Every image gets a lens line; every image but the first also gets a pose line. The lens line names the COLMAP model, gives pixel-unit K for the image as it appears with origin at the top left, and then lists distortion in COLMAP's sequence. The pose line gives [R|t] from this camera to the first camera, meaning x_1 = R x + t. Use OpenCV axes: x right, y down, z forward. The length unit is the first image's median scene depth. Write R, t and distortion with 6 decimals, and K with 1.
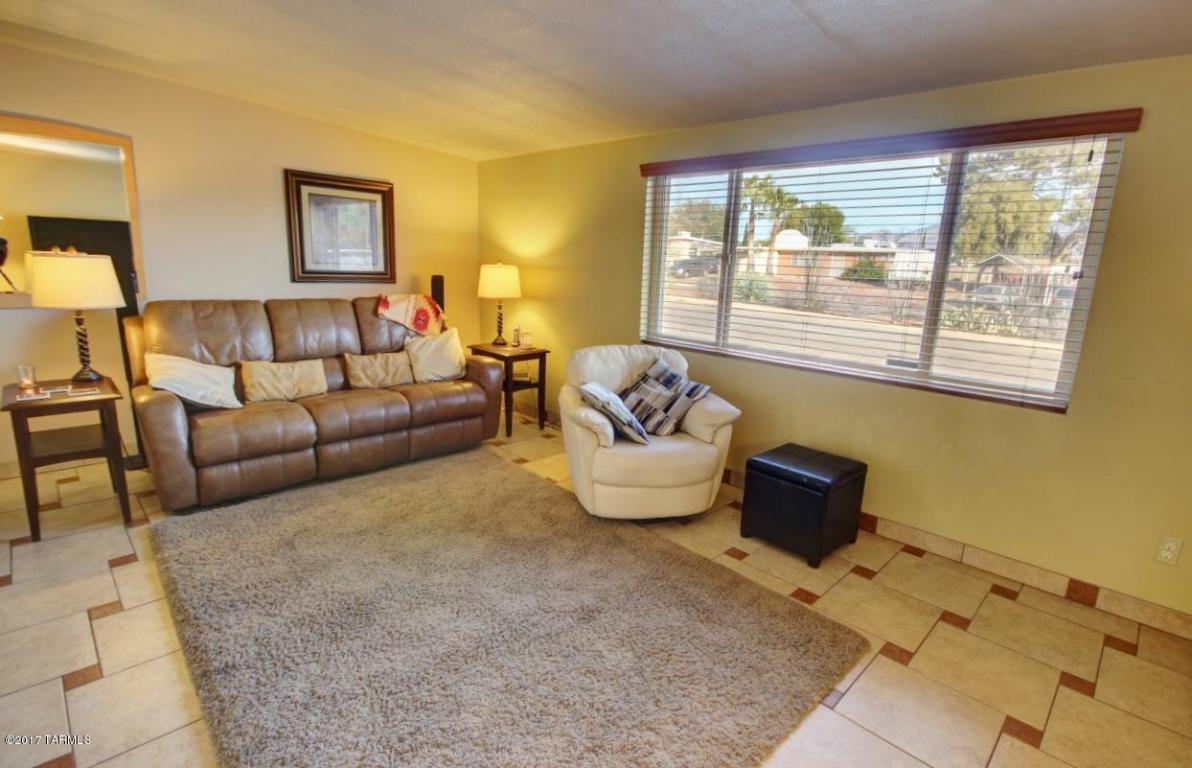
lens RADIAL K [[574.4, 0, 610.0], [0, 574.4, 382.7], [0, 0, 1]] dist [0.003842, -0.000892]
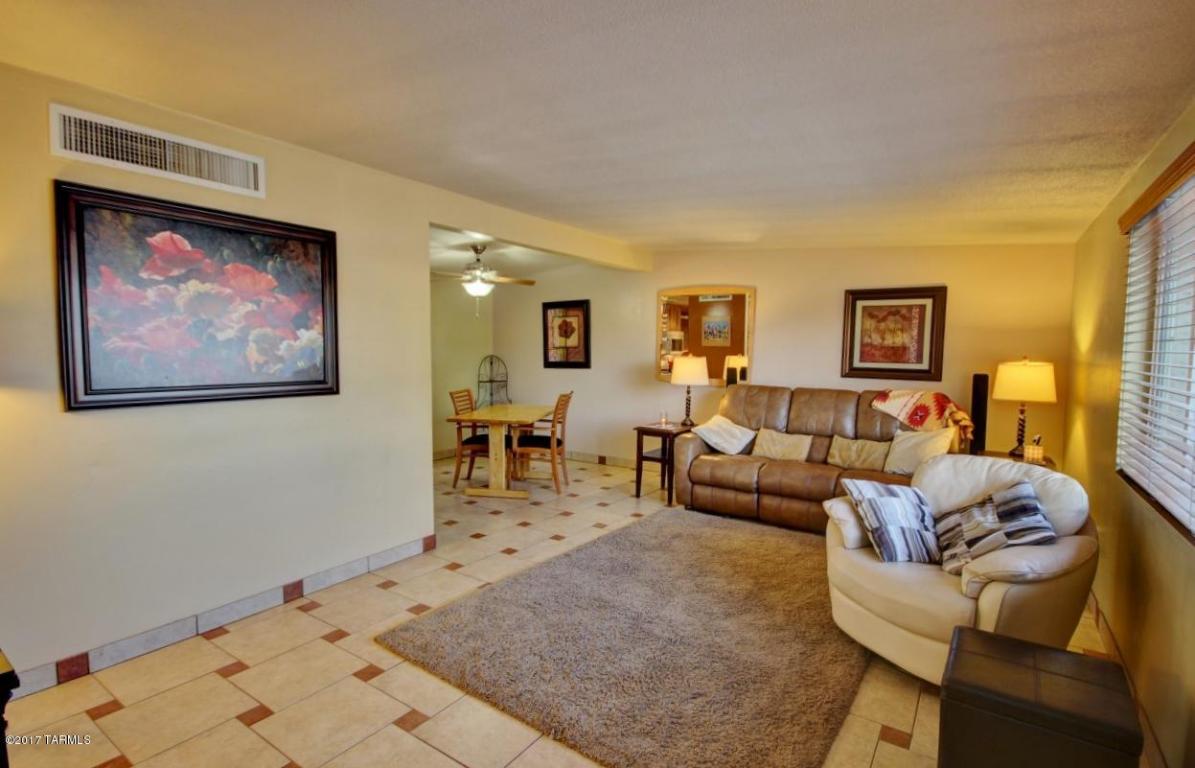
lens RADIAL K [[575.8, 0, 602.4], [0, 575.8, 380.3], [0, 0, 1]] dist [0.003842, -0.000892]
pose [[0.176183, 0.017730, -0.984198, 0.808229], [-0.207712, 0.977994, -0.019564, -0.049608], [0.962193, 0.207877, 0.175989, 0.391024]]
